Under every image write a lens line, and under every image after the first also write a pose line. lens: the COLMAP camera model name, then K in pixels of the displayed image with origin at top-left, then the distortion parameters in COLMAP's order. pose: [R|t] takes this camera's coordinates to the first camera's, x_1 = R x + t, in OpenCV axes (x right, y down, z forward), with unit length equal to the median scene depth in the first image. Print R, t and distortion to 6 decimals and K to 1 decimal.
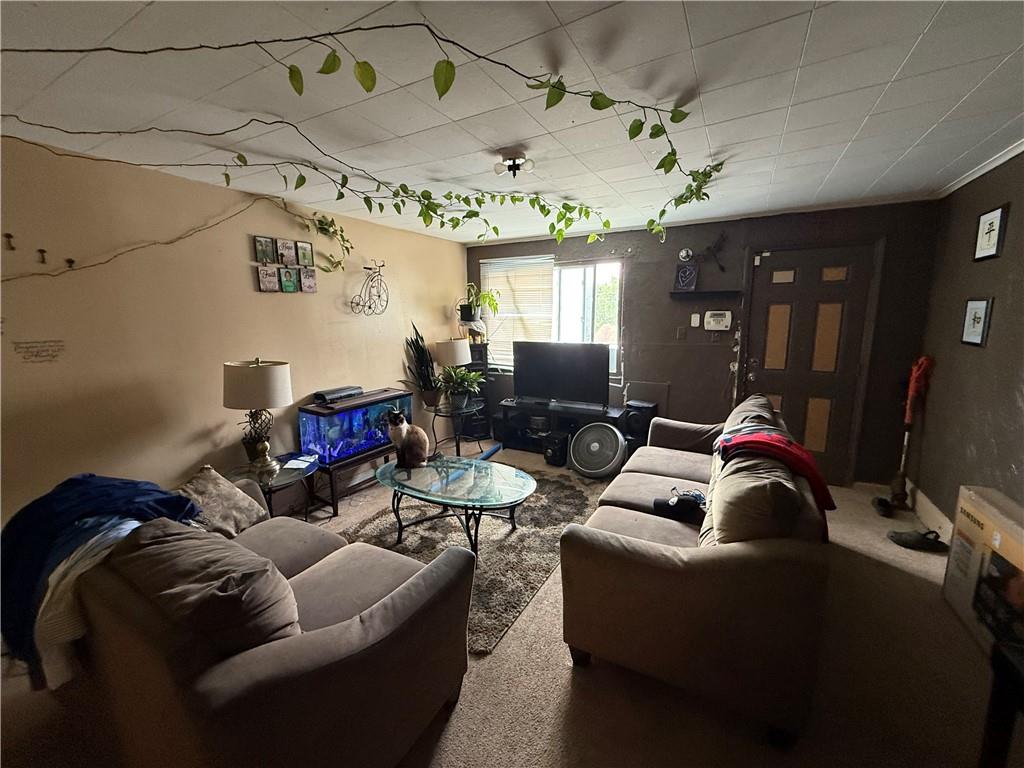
lens RADIAL K [[411.5, 0, 510.8], [0, 411.5, 380.5], [0, 0, 1]] dist [-0.001098, 0.000159]
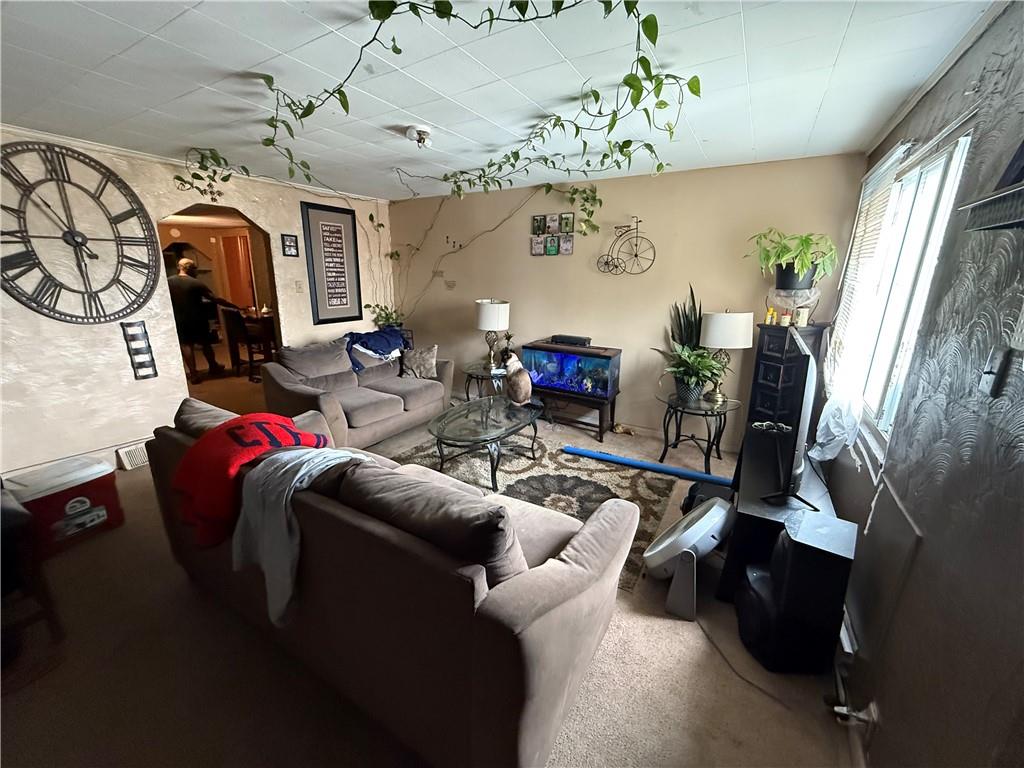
lens RADIAL K [[411.5, 0, 507.9], [0, 411.5, 385.2], [0, 0, 1]] dist [-0.001098, 0.000159]
pose [[-0.047586, 0.276764, -0.959759, 0.872431], [-0.175624, 0.943561, 0.280800, -0.166641], [0.983306, 0.181919, 0.003707, 0.936135]]
